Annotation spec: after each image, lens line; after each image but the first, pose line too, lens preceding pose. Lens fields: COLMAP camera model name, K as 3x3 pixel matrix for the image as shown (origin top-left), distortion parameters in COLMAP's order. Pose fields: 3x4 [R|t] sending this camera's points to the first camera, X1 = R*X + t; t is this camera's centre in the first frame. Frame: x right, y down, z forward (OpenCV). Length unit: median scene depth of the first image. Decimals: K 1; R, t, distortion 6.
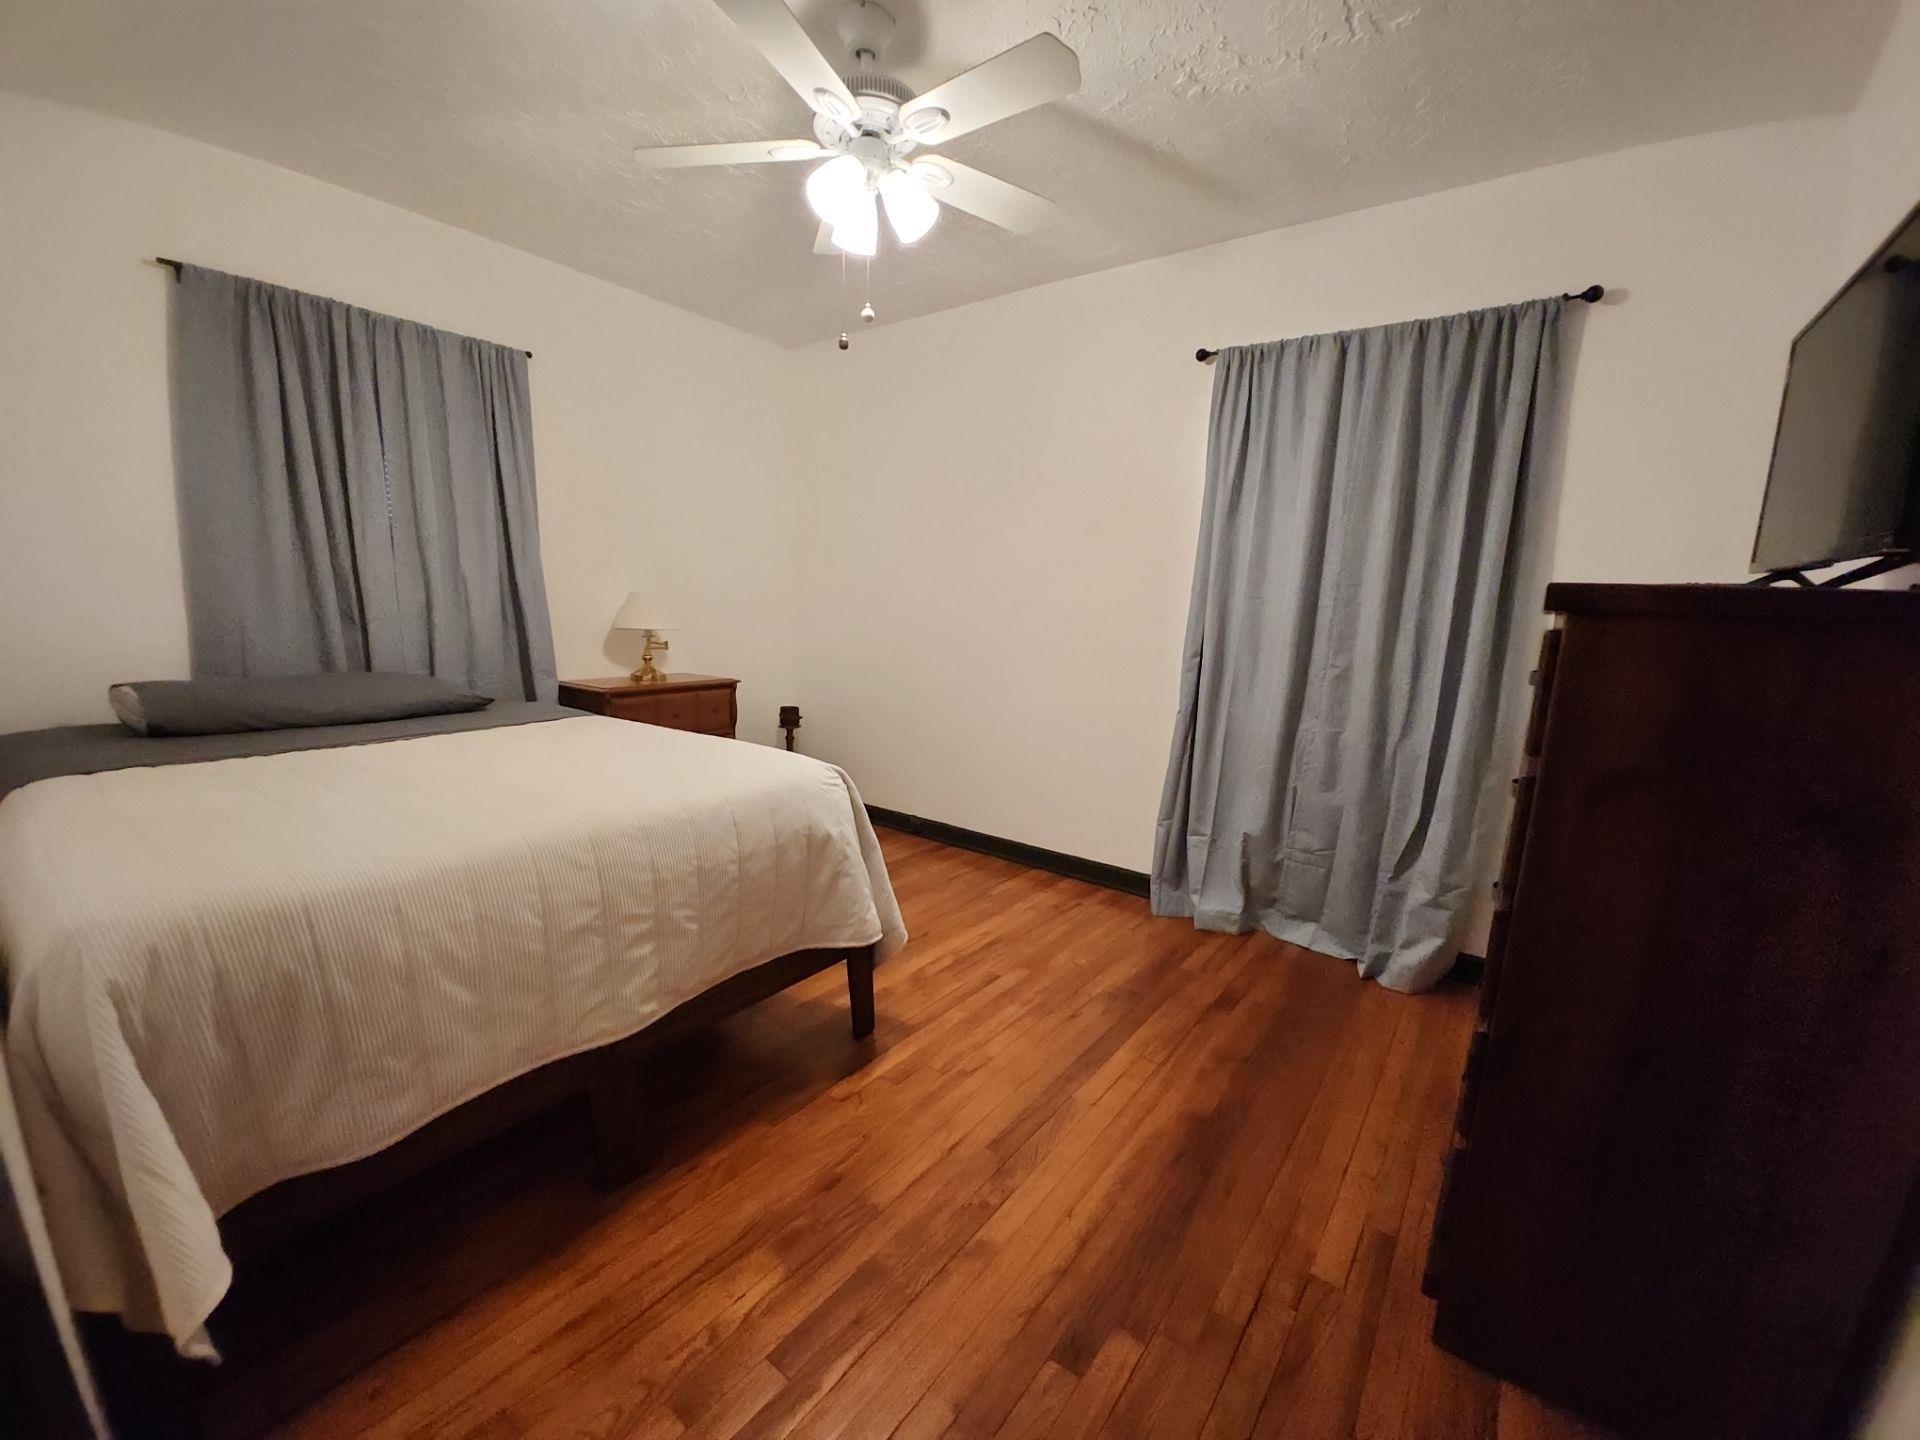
lens RADIAL K [[774.8, 0, 960.0], [0, 774.8, 720.0], [0, 0, 1]] dist [-0.000256, -0.010085]
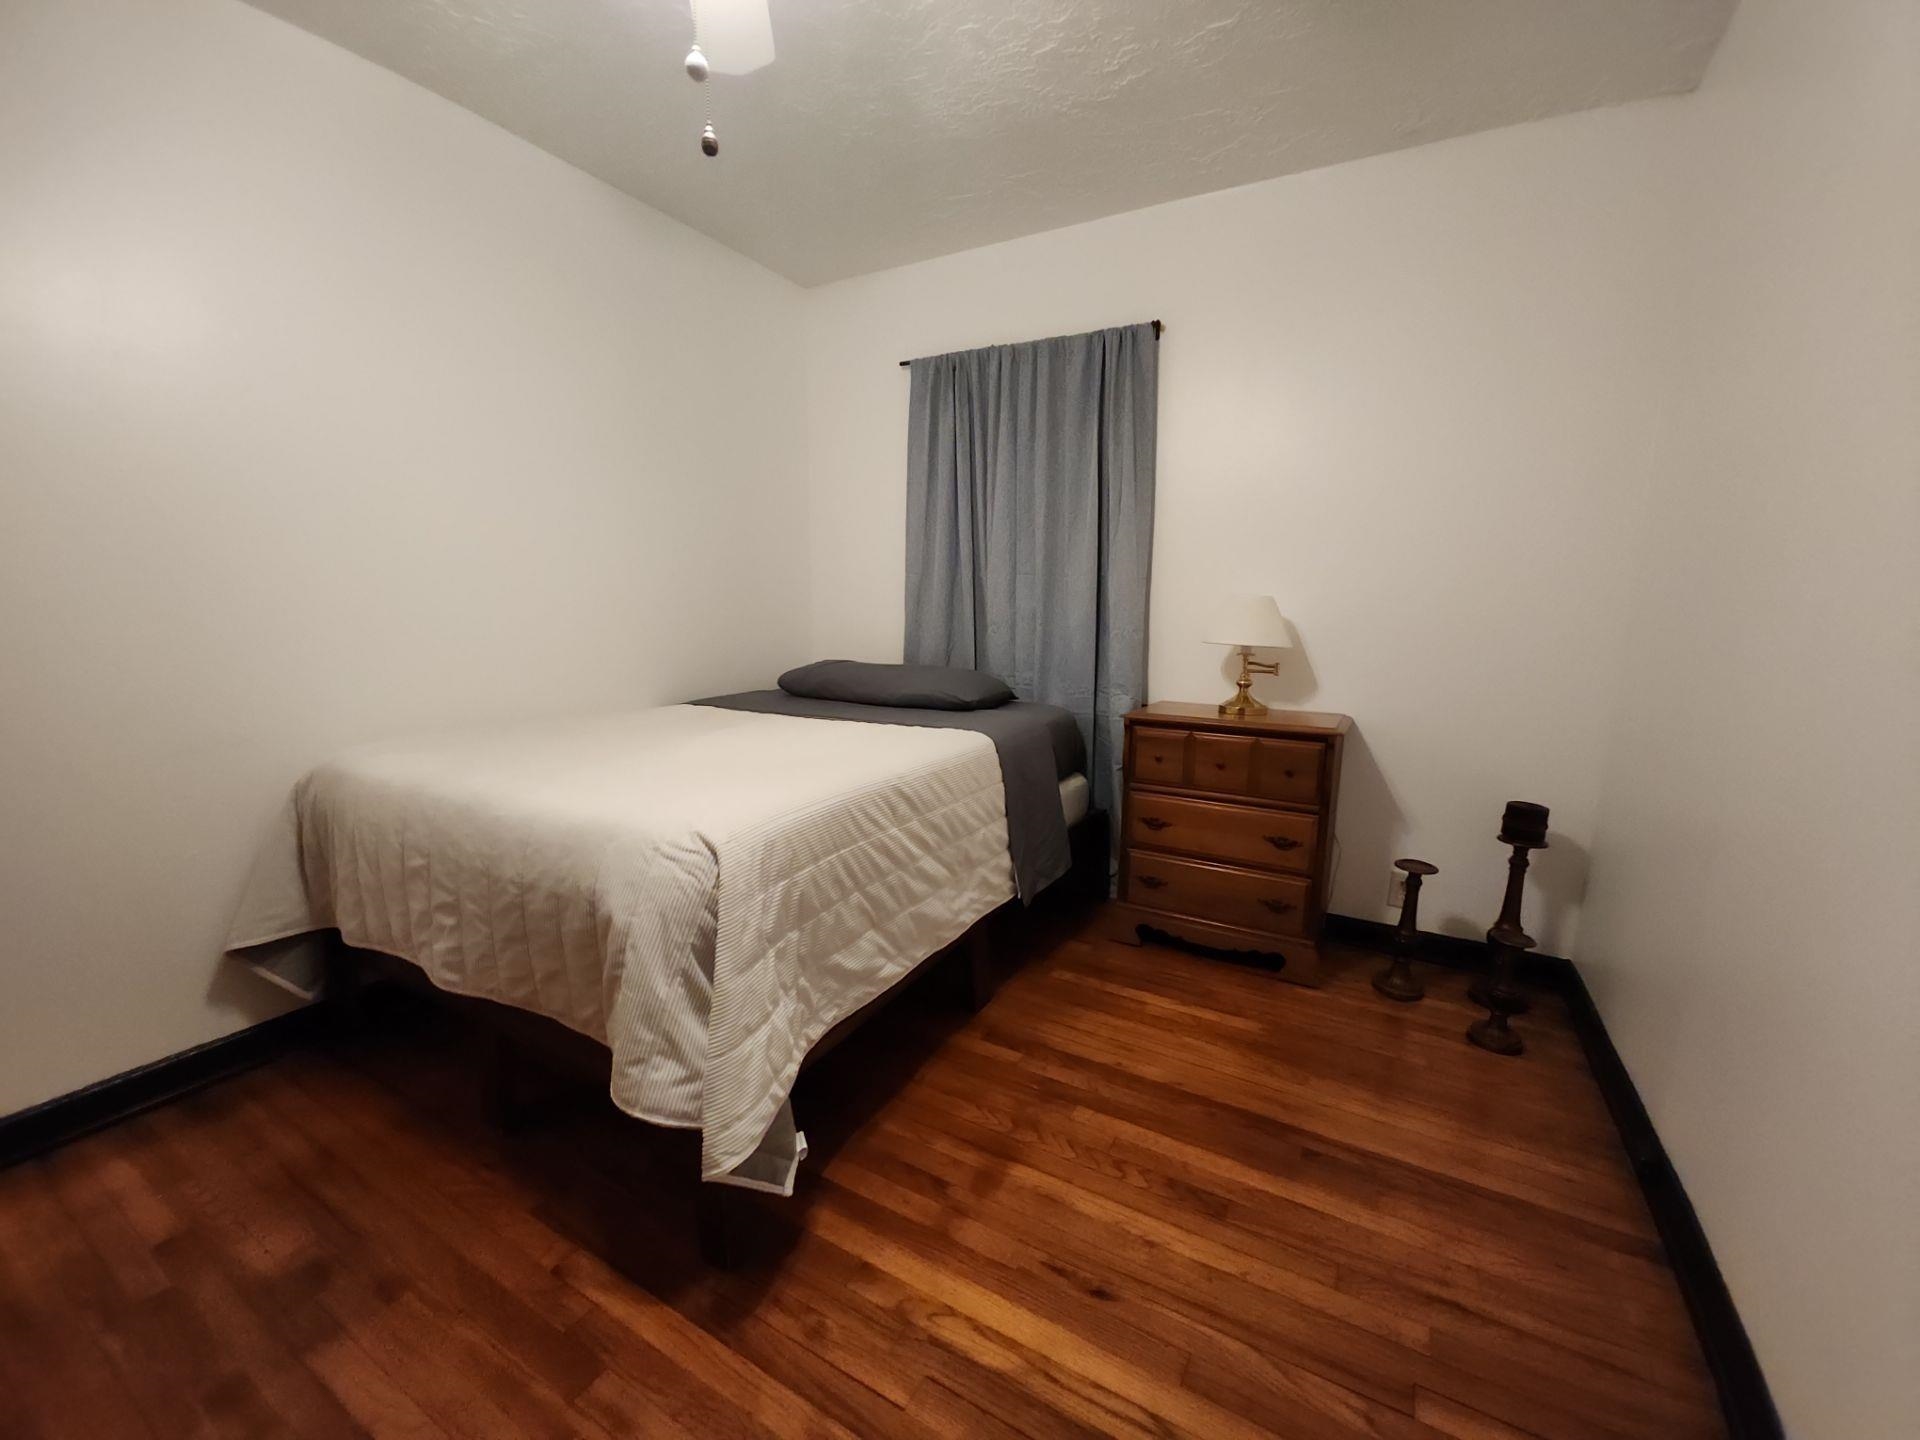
lens RADIAL K [[774.8, 0, 960.0], [0, 774.8, 720.0], [0, 0, 1]] dist [-0.000256, -0.010085]
pose [[0.125253, 0.125111, -0.984205, 0.404705], [-0.158455, 0.981806, 0.104640, -0.113285], [0.979390, 0.142845, 0.142798, 0.894078]]
